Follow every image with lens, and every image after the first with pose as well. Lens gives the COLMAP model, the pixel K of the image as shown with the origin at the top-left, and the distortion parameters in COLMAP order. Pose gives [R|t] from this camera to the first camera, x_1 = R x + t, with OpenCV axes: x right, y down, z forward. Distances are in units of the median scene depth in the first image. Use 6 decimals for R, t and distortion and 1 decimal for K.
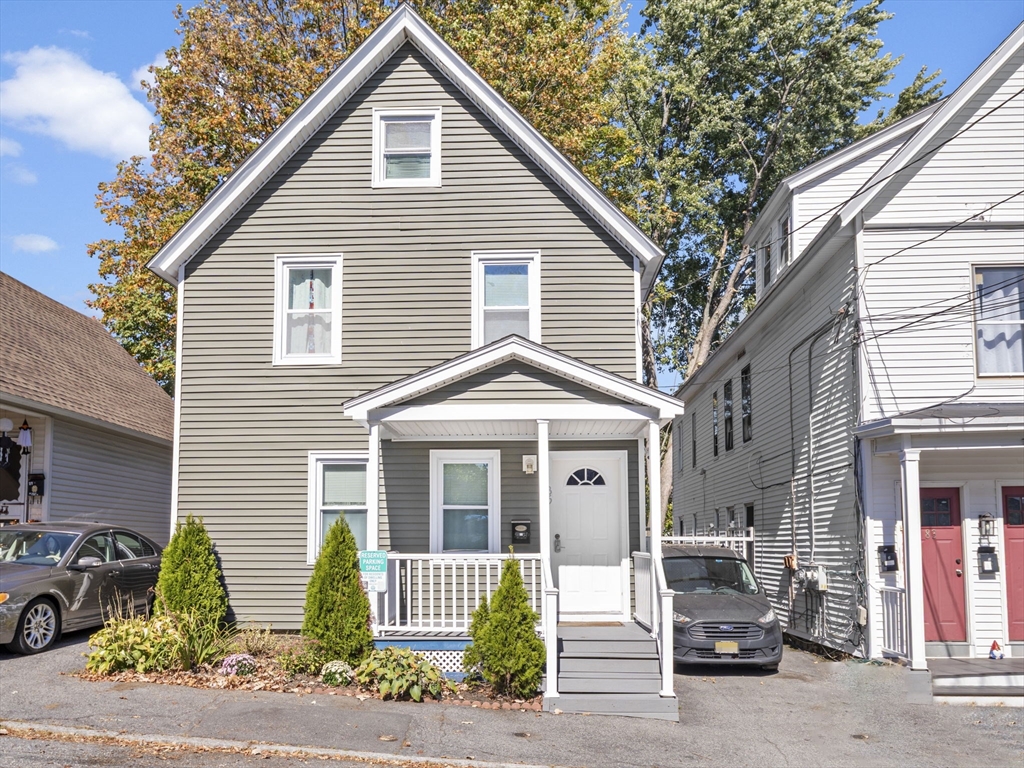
lens RADIAL K [[816.1, 0, 513.9], [0, 816.1, 496.3], [0, 0, 1]] dist [-0.002337, -0.000796]
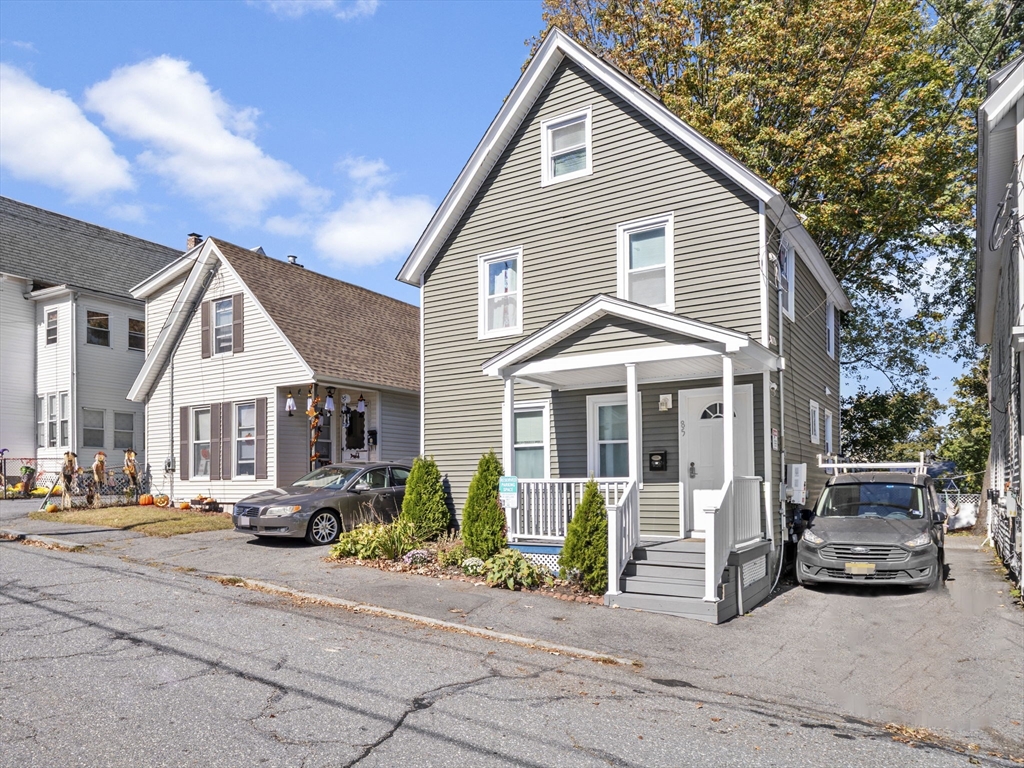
lens RADIAL K [[690.9, 0, 536.1], [0, 690.9, 489.6], [0, 0, 1]] dist [-0.003833, -0.003834]
pose [[0.873212, -0.002681, -0.487333, 0.334231], [0.035228, 0.997716, 0.057634, 0.021043], [0.486065, -0.067495, 0.871312, 0.047628]]
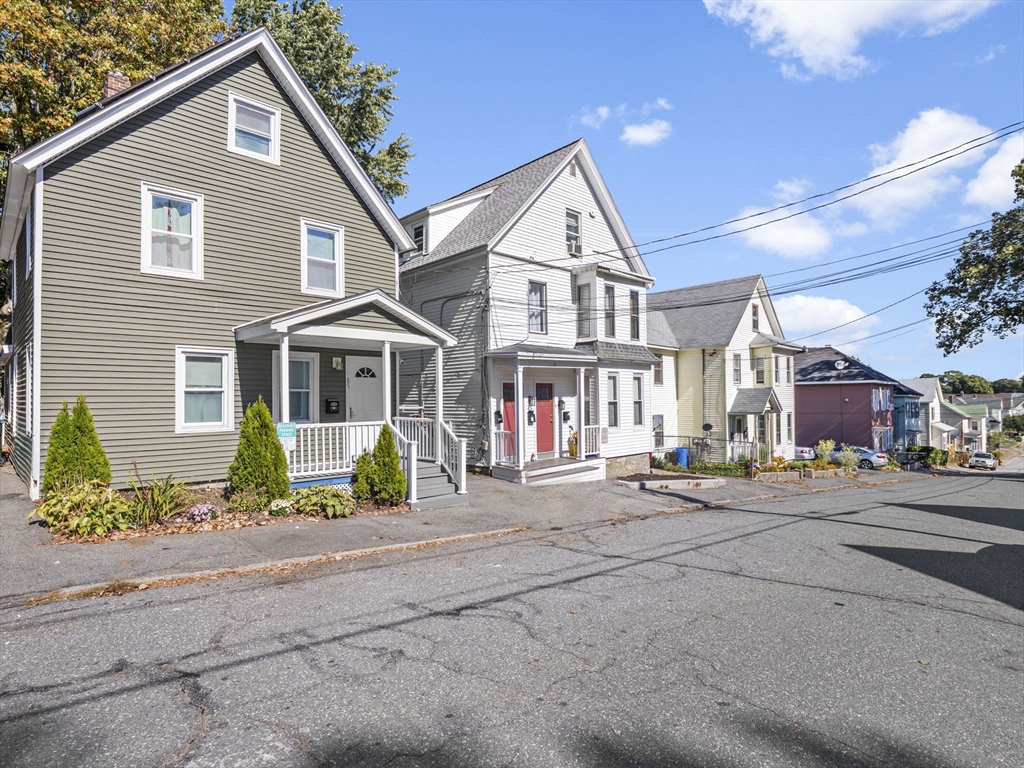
lens RADIAL K [[521.2, 0, 507.7], [0, 521.2, 396.5], [0, 0, 1]] dist [-0.006247, -0.001291]
pose [[0.710872, 0.002011, 0.703319, -0.450488], [-0.035760, 0.998806, 0.033289, -0.020781], [-0.702412, -0.048815, 0.710095, 0.052786]]
